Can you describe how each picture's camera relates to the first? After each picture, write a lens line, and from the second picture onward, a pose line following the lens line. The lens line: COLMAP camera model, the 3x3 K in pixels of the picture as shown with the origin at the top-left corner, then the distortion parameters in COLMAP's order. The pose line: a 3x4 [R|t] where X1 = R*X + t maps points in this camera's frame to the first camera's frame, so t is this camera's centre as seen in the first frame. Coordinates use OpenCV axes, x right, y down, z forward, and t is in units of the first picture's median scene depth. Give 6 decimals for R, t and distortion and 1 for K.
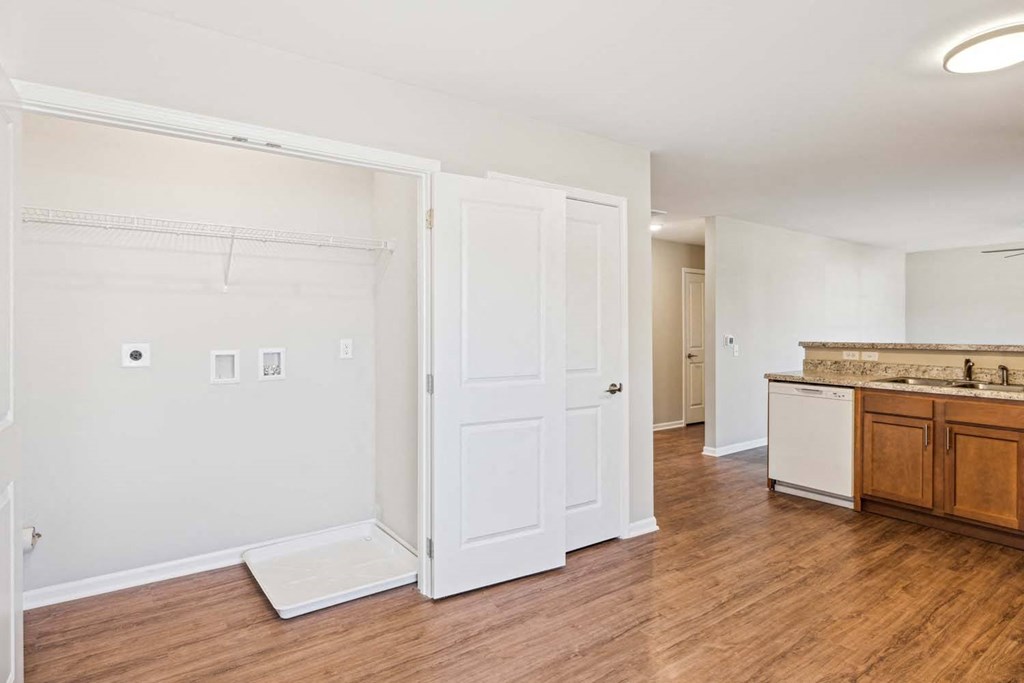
lens RADIAL K [[542.4, 0, 512.7], [0, 542.4, 333.4], [0, 0, 1]] dist [-0.000630, -0.001147]
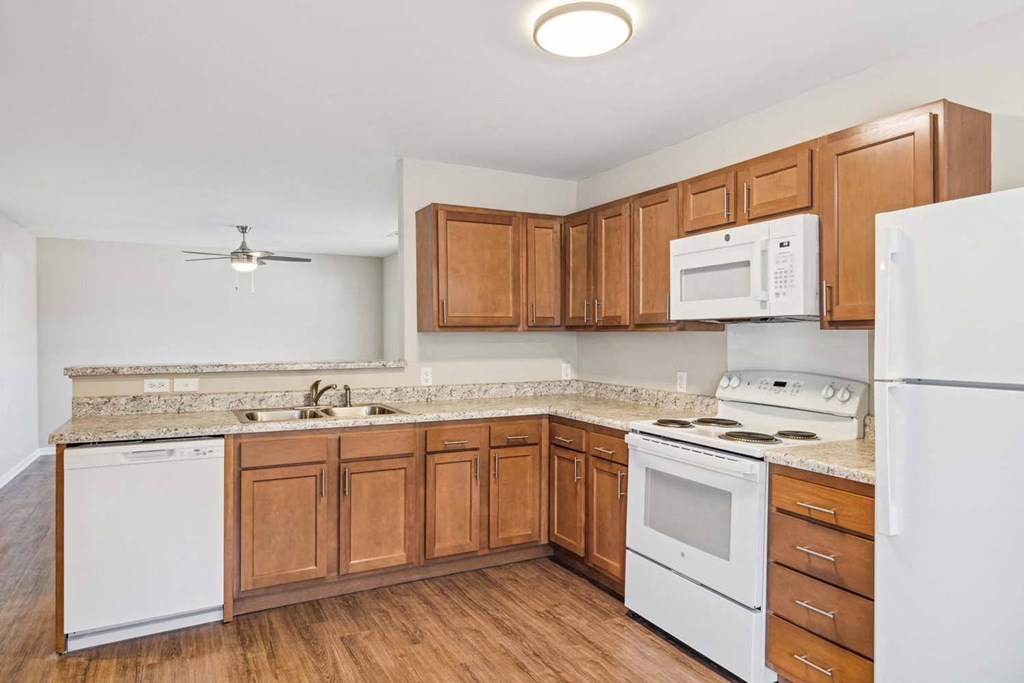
lens RADIAL K [[611.6, 0, 502.6], [0, 611.6, 341.2], [0, 0, 1]] dist [-0.003804, 0.000533]
pose [[0.118316, -0.007224, 0.992950, -0.067540], [0.004748, 0.999966, 0.006709, -0.019414], [-0.992965, 0.003921, 0.118346, 0.630909]]
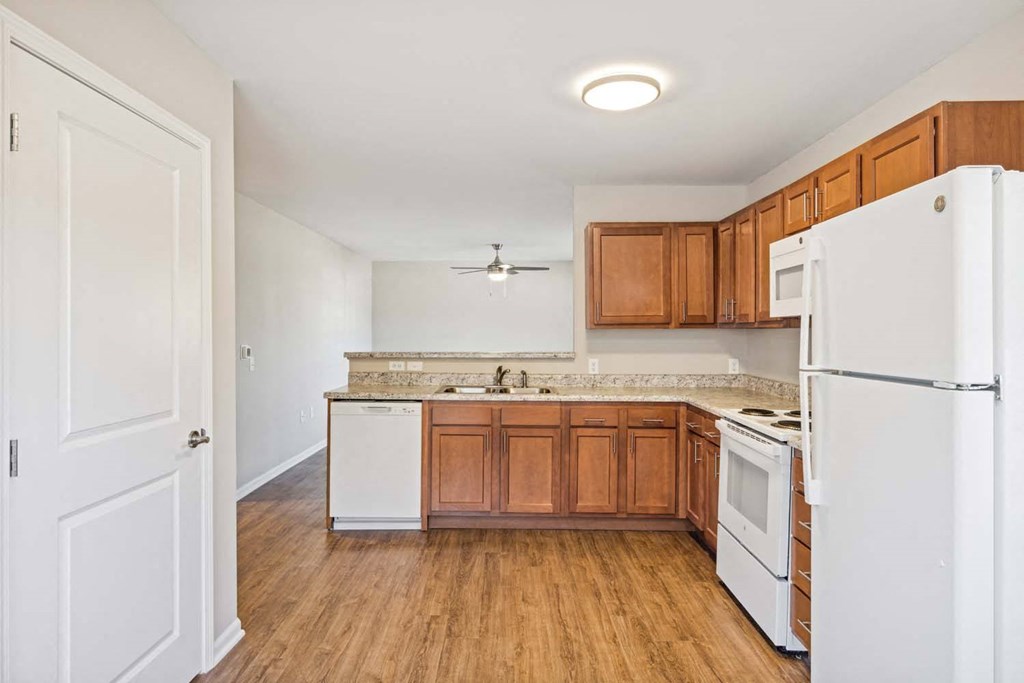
lens RADIAL K [[611.6, 0, 506.2], [0, 611.6, 328.7], [0, 0, 1]] dist [-0.003804, 0.000533]
pose [[0.579347, 0.007686, 0.815045, -0.171842], [0.001659, 0.999942, -0.010608, -0.016165], [-0.815079, 0.007498, 0.579301, 0.283267]]
